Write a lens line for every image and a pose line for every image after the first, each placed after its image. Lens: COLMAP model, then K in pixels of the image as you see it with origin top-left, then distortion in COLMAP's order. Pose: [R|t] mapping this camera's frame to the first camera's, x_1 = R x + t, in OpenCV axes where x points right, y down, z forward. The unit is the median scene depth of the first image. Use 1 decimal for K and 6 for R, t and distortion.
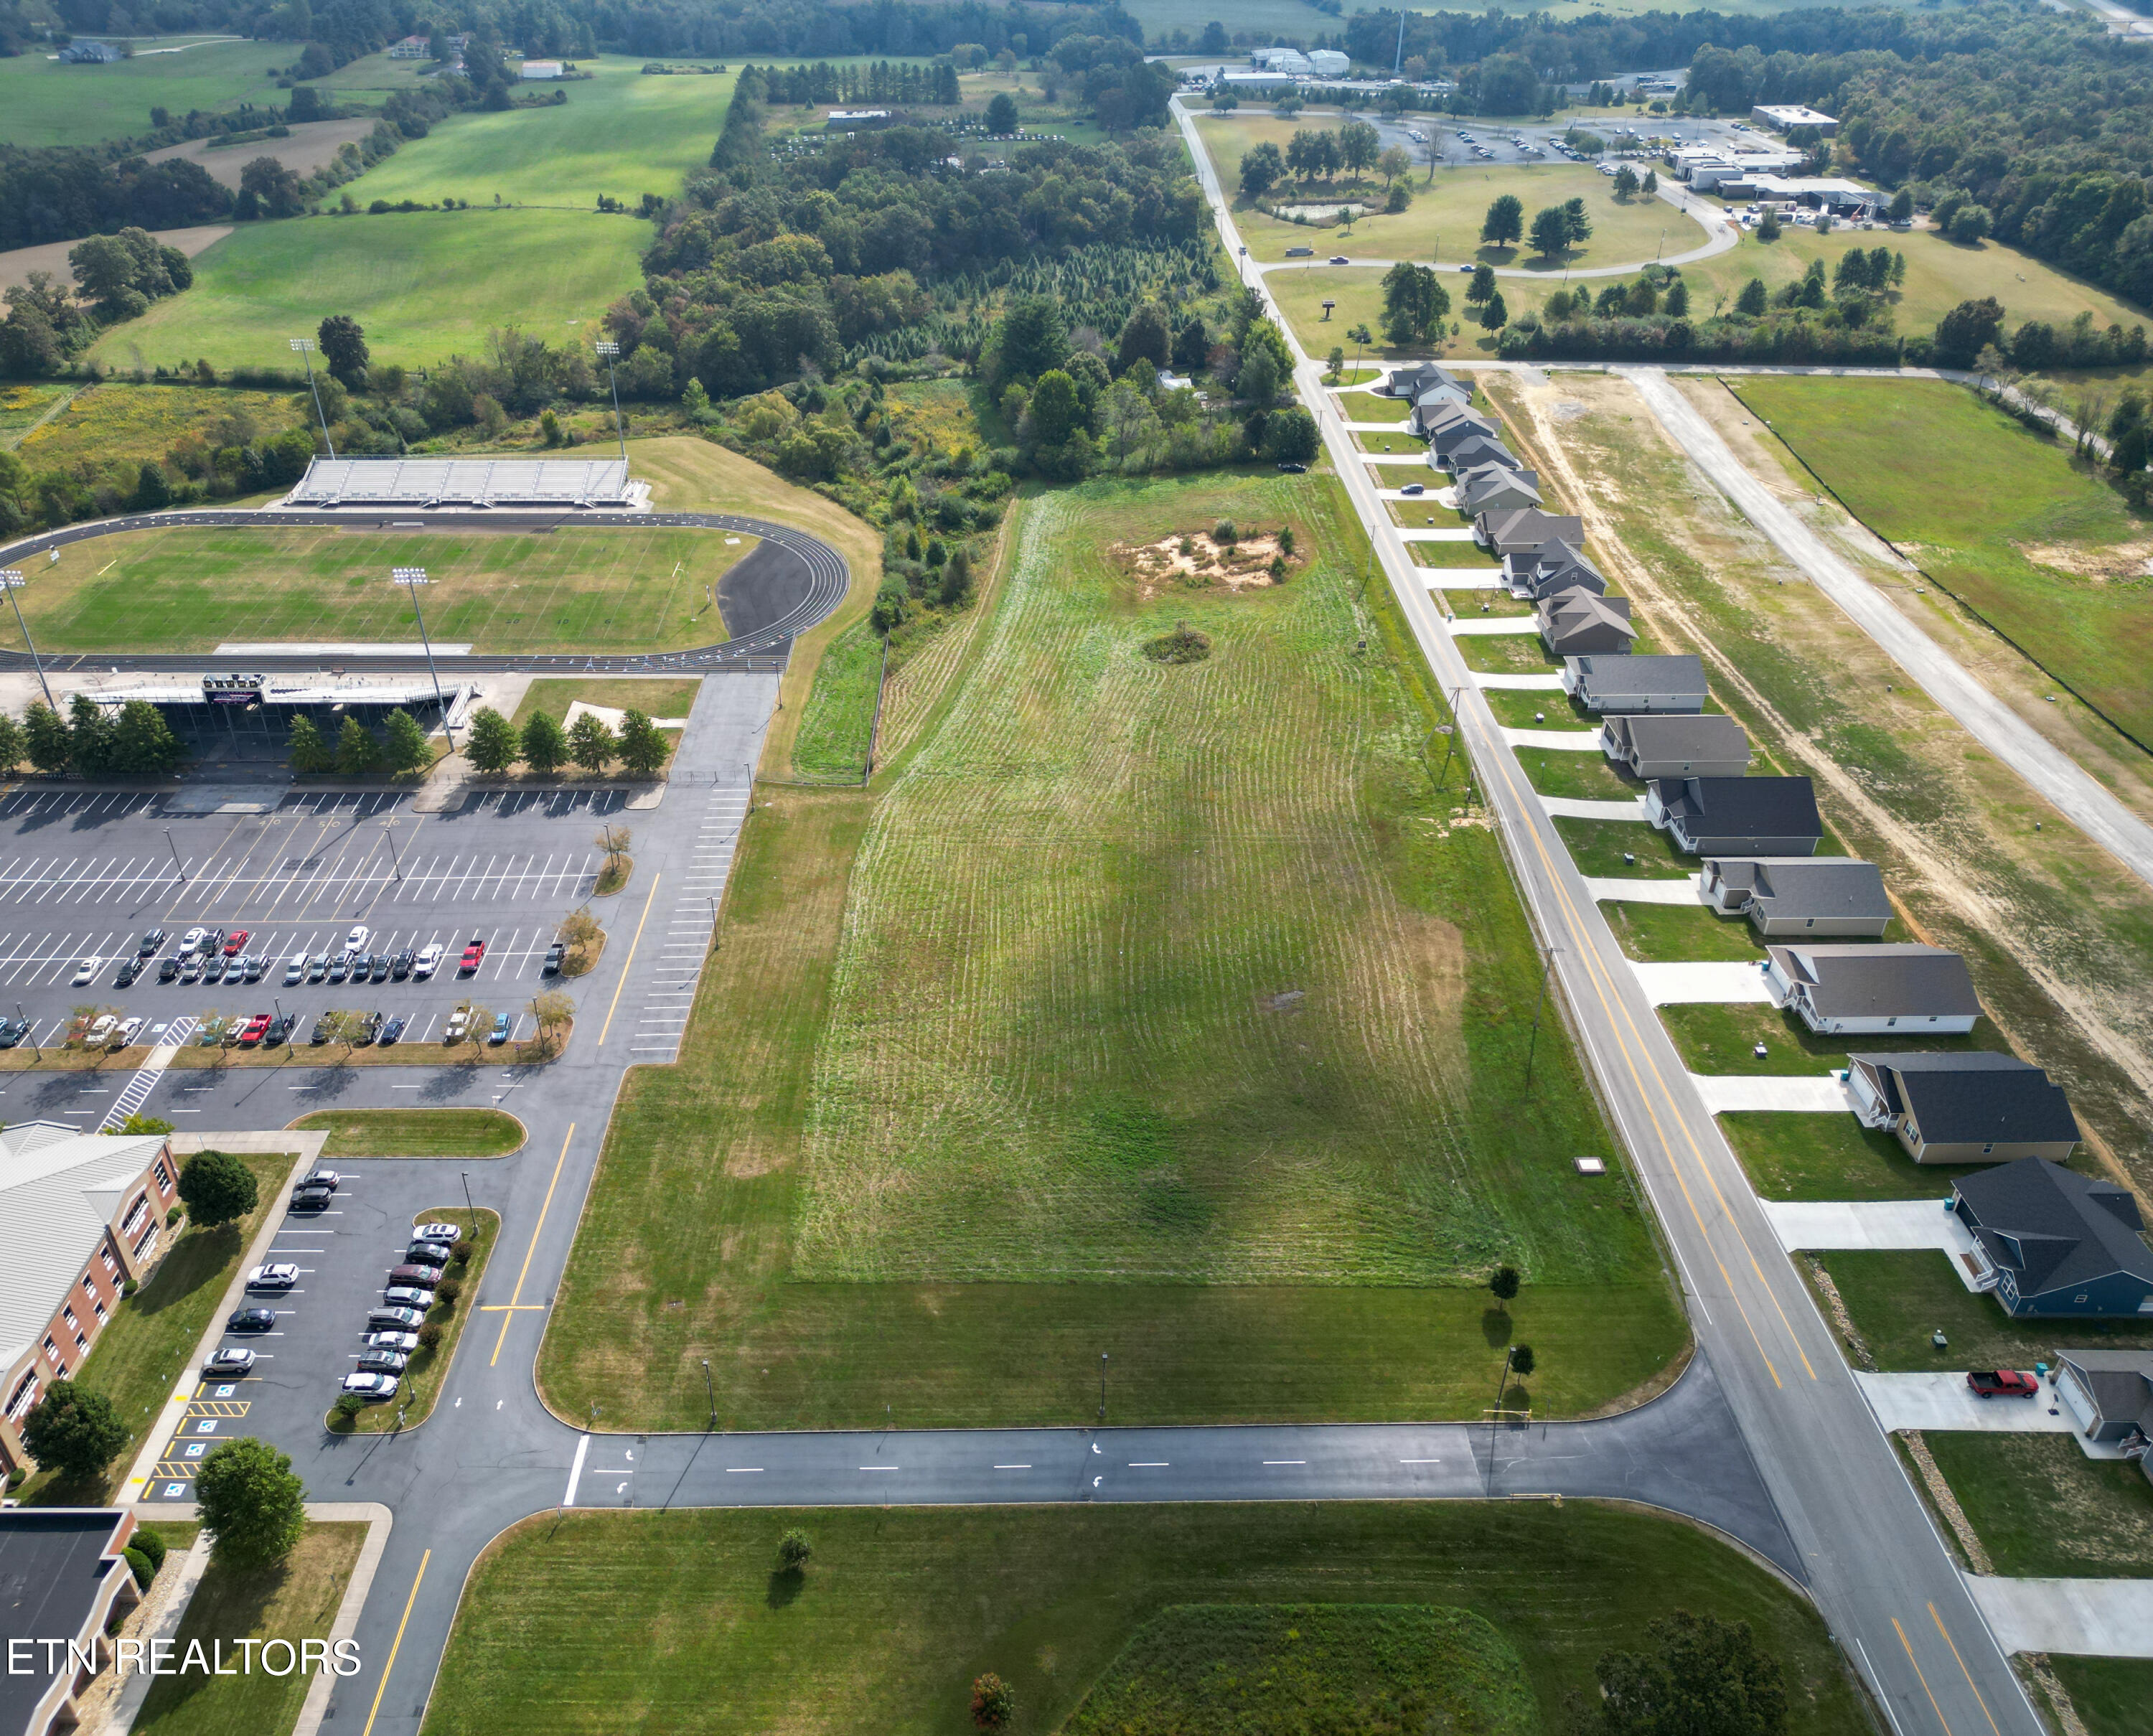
lens RADIAL K [[1615.2, 0, 987.3], [0, 1615.2, 865.4], [0, 0, 1]] dist [0.076269, -0.075941]
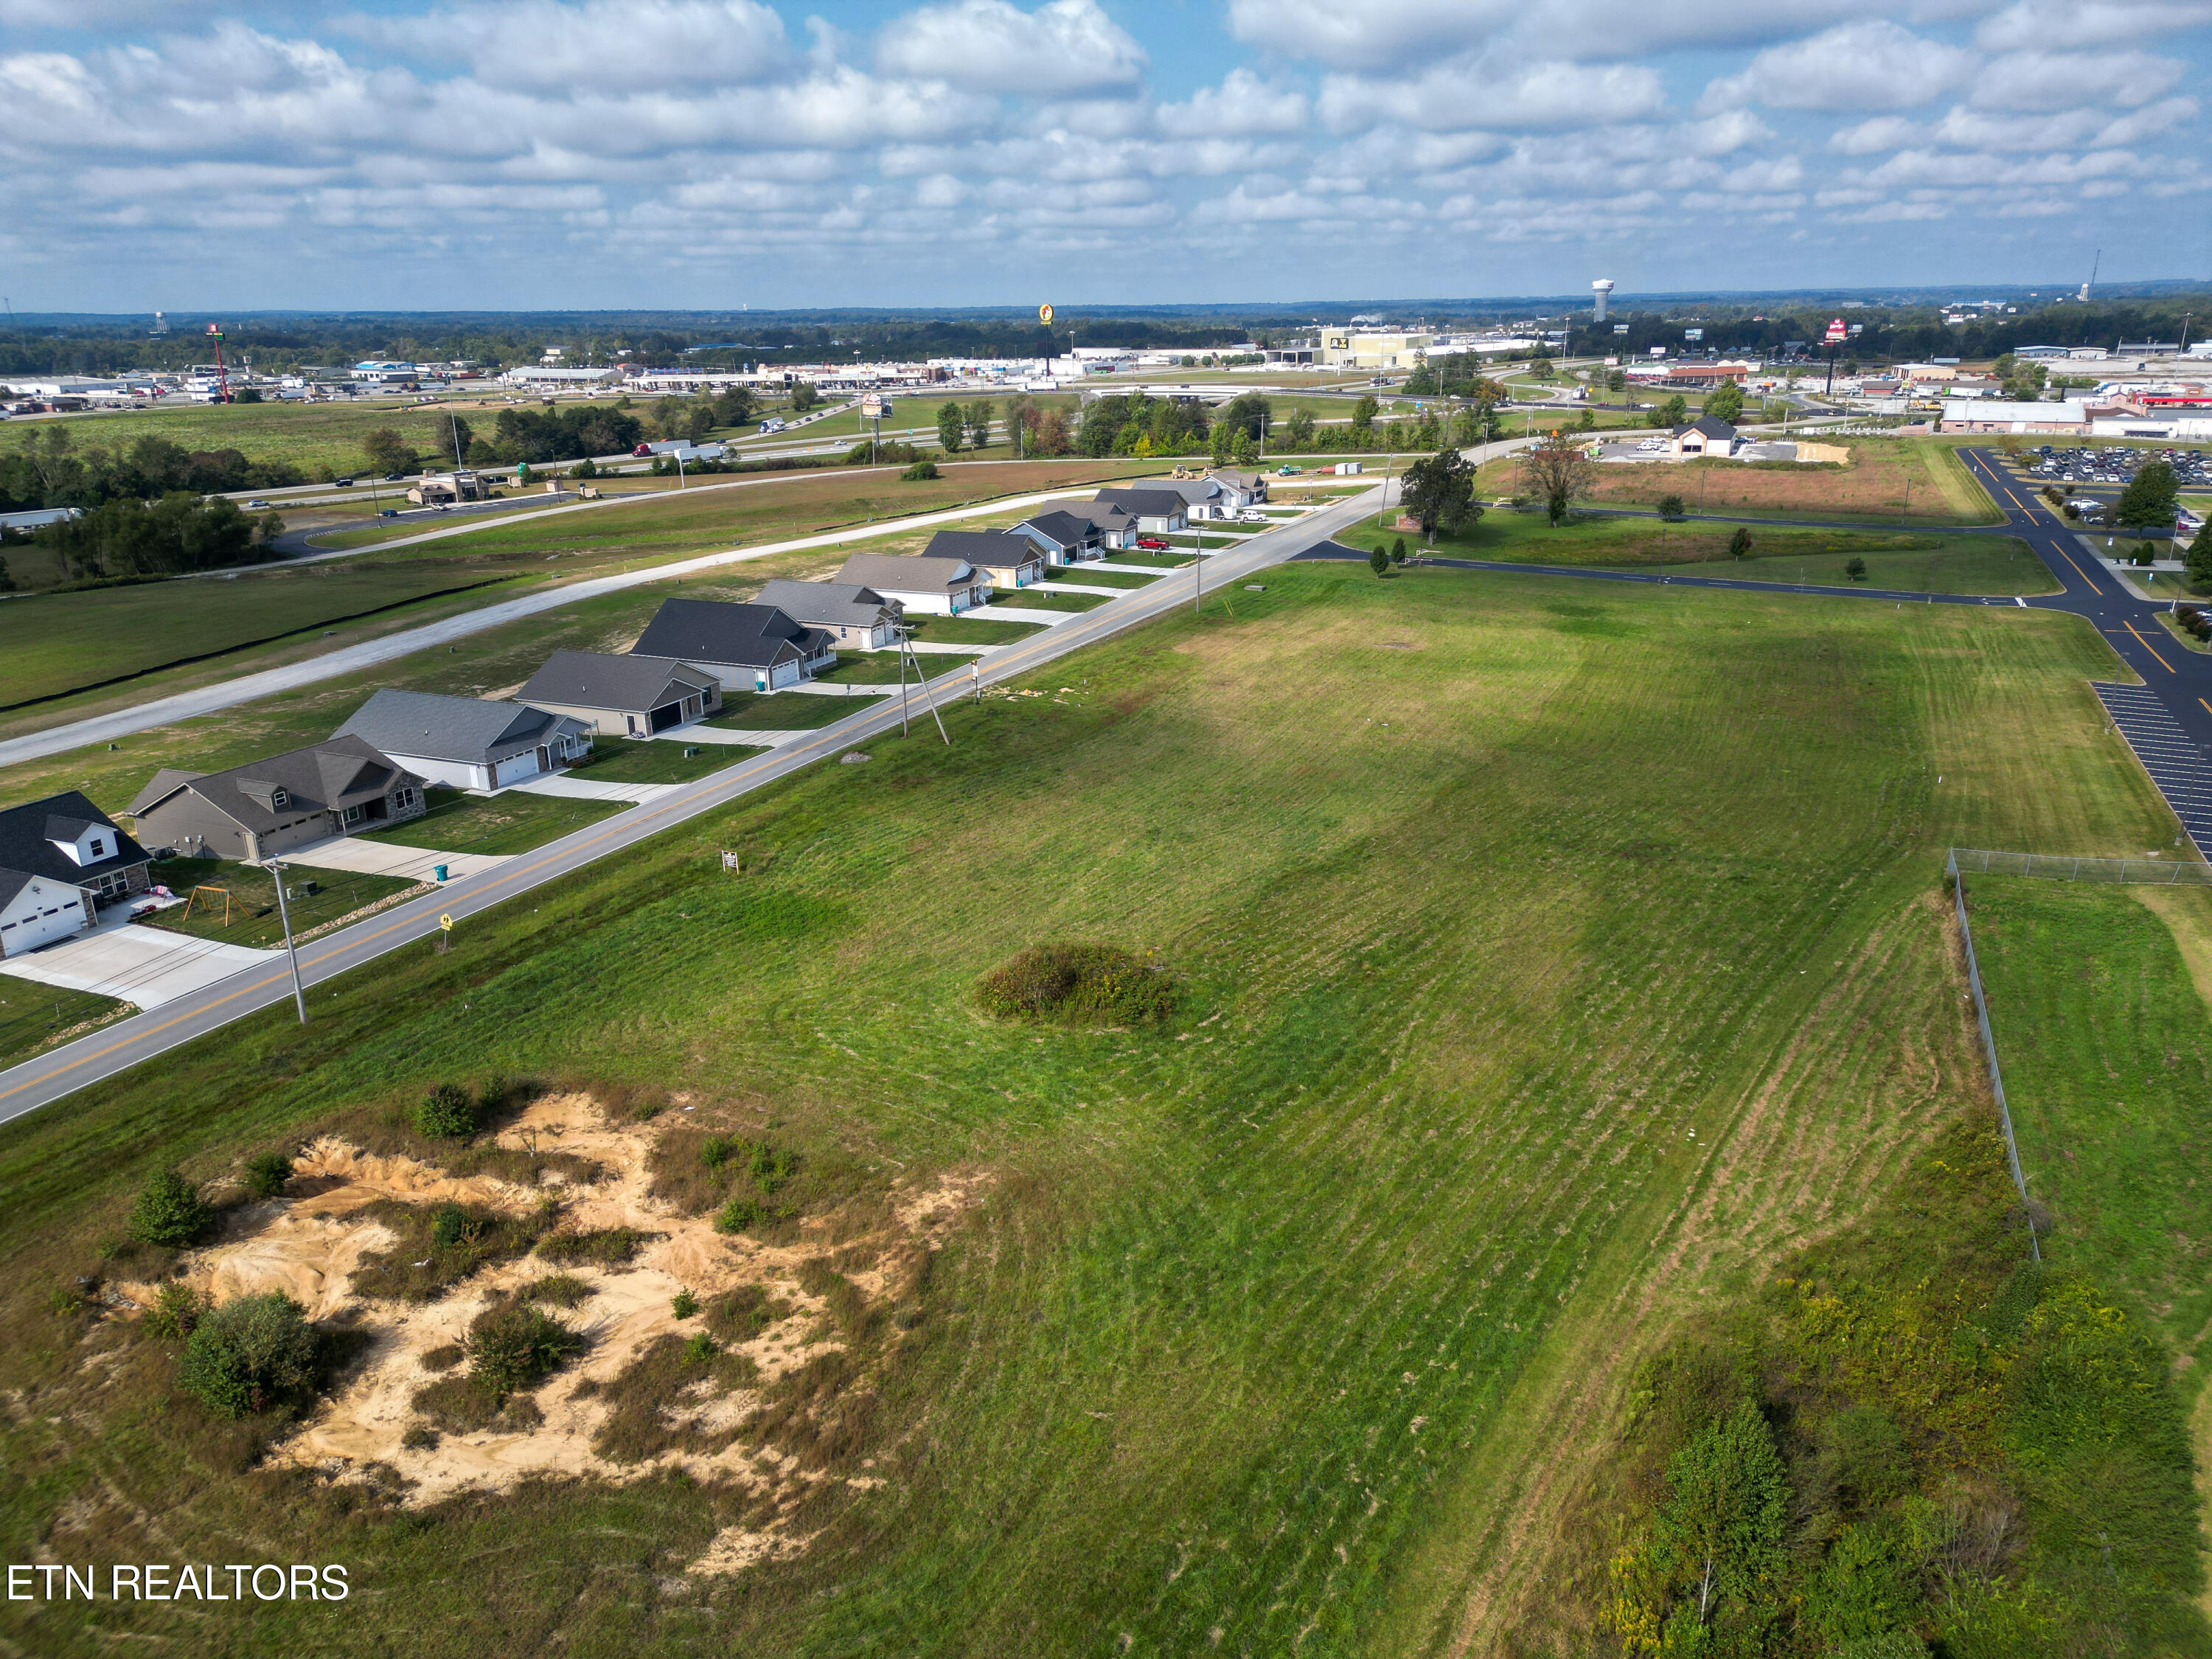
lens RADIAL K [[1540.7, 0, 1106.0], [0, 1540.7, 829.5], [0, 0, 1]] dist [0.072979, -0.069810]
pose [[-0.922497, -0.102370, 0.372182, -0.013690], [0.228633, 0.631952, 0.740516, -0.461616], [-0.311008, 0.768217, -0.559569, 1.305393]]
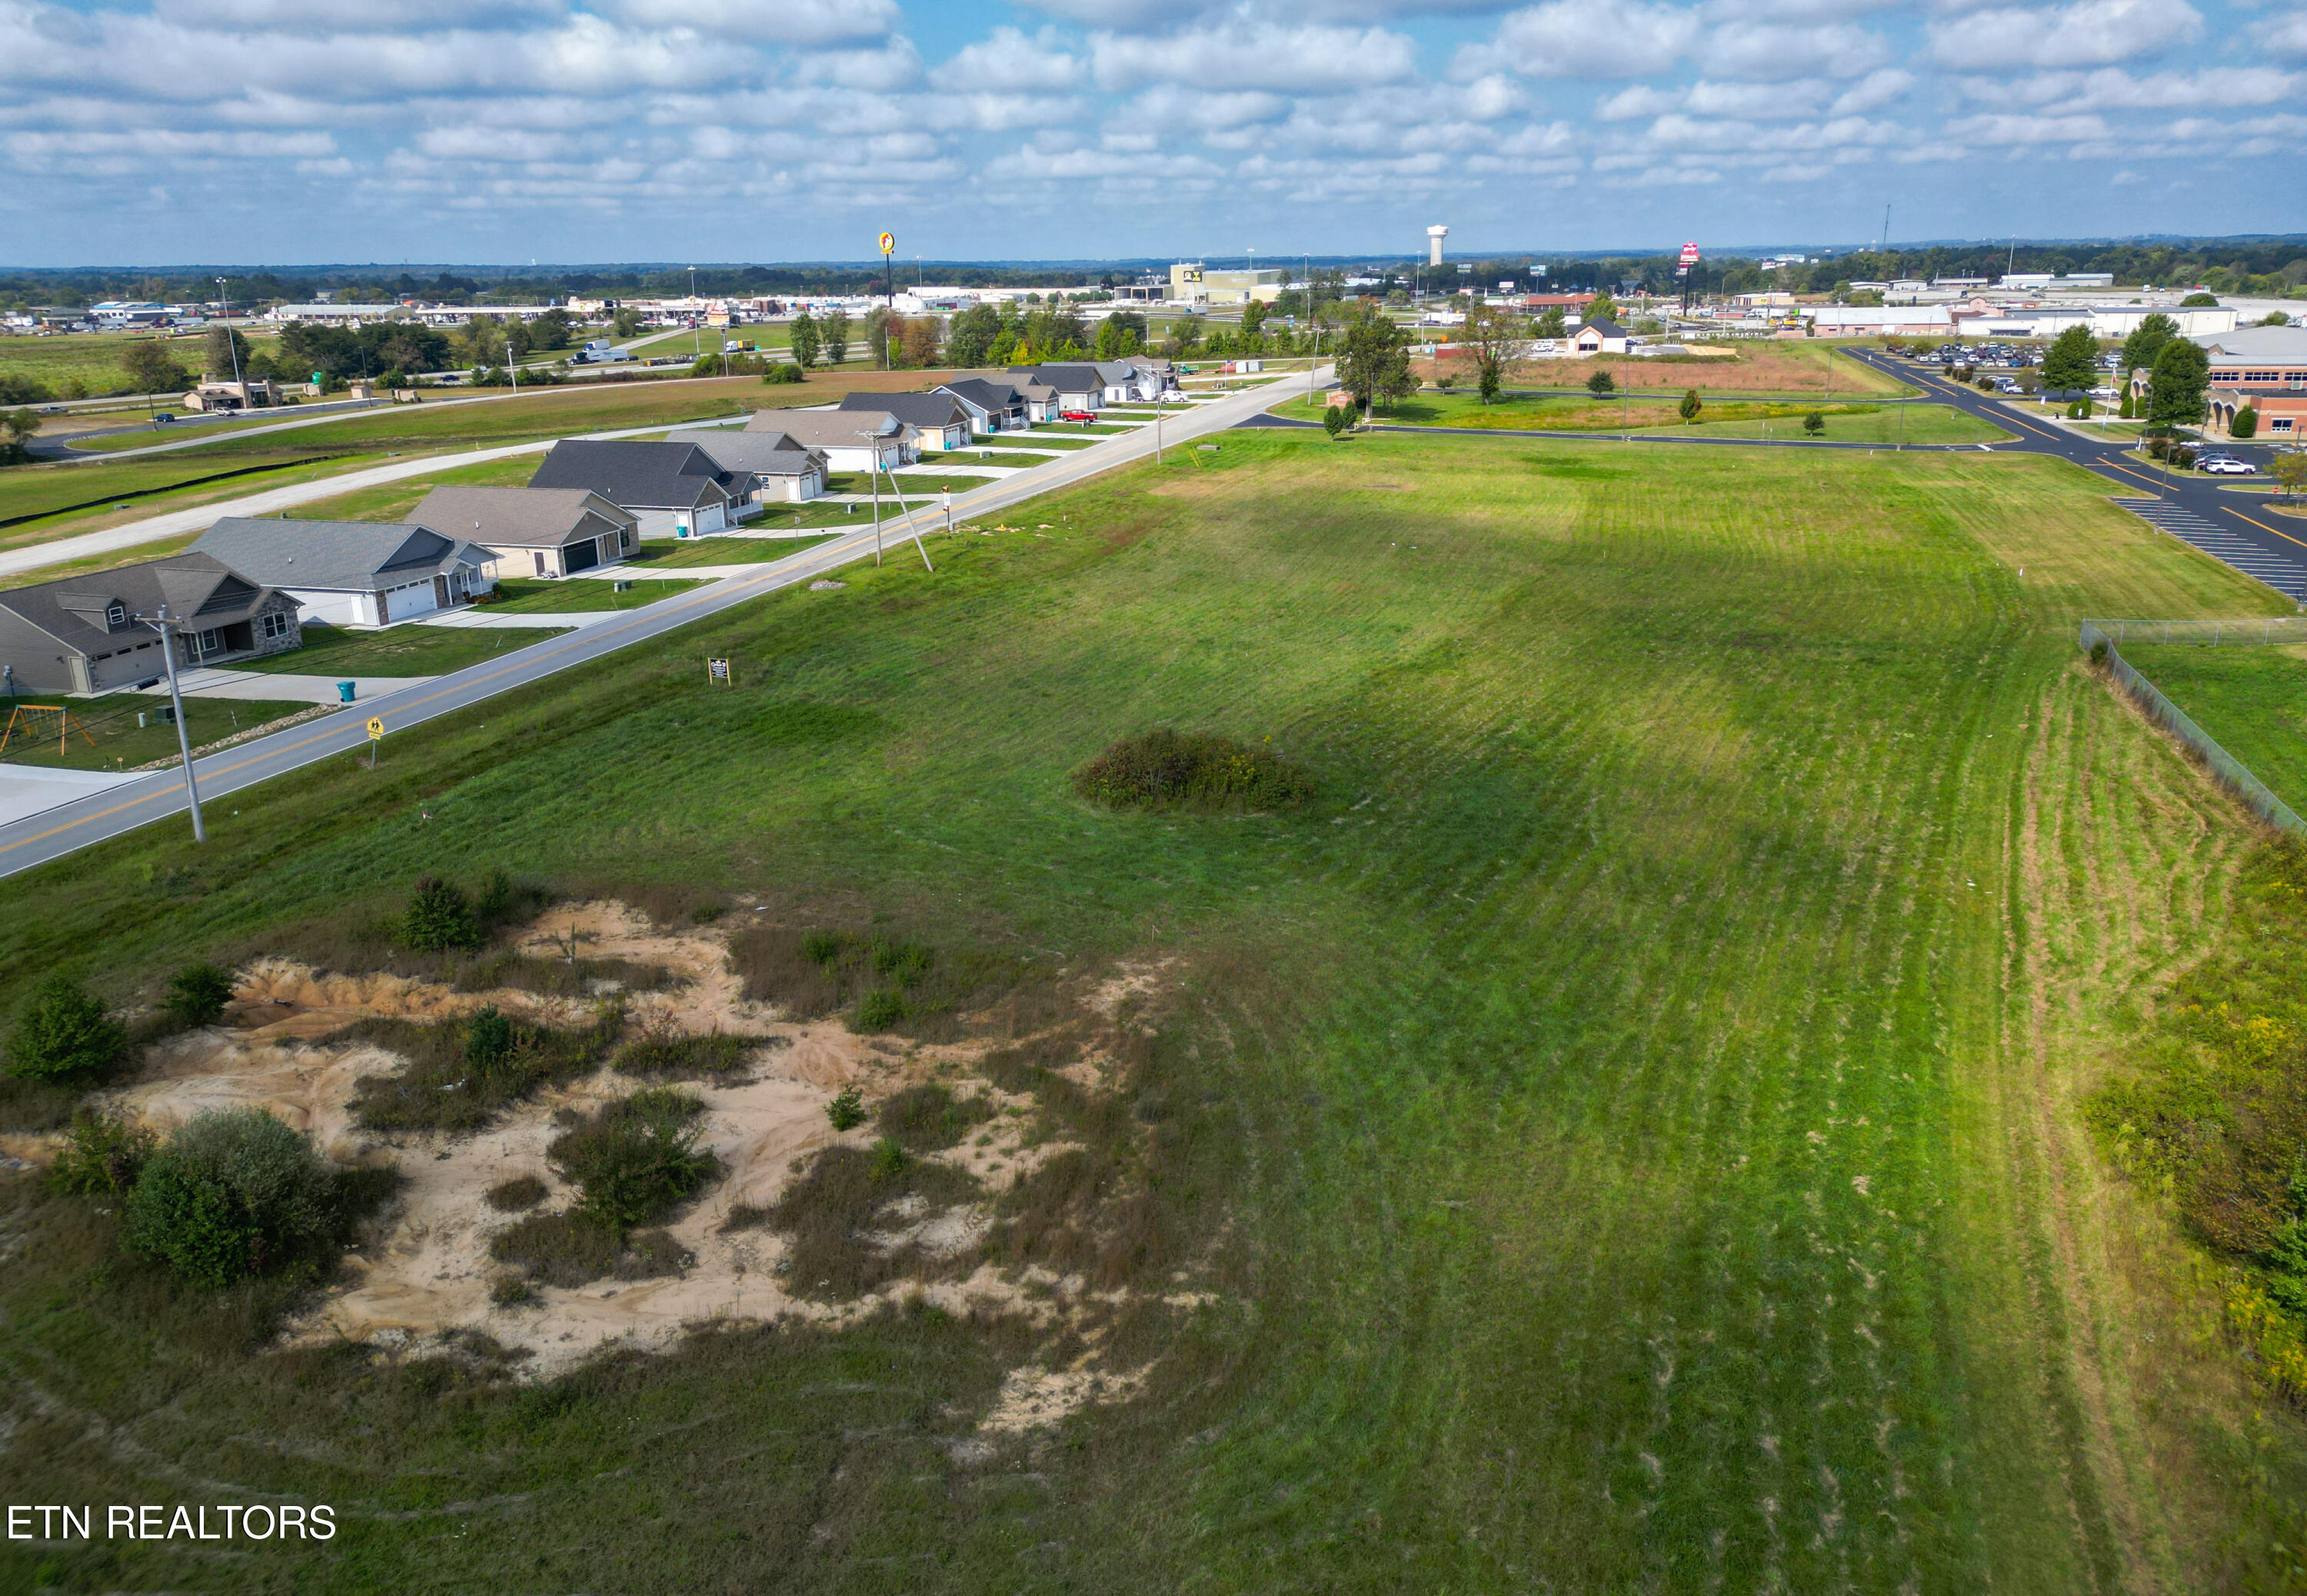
lens RADIAL K [[1607.1, 0, 1153.1], [0, 1607.1, 729.7], [0, 0, 1]] dist [0.075253, -0.072499]
pose [[-0.966040, -0.049810, 0.253547, 0.057371], [0.159321, 0.657701, 0.736238, -0.402769], [-0.203430, 0.751630, -0.627429, 1.323280]]
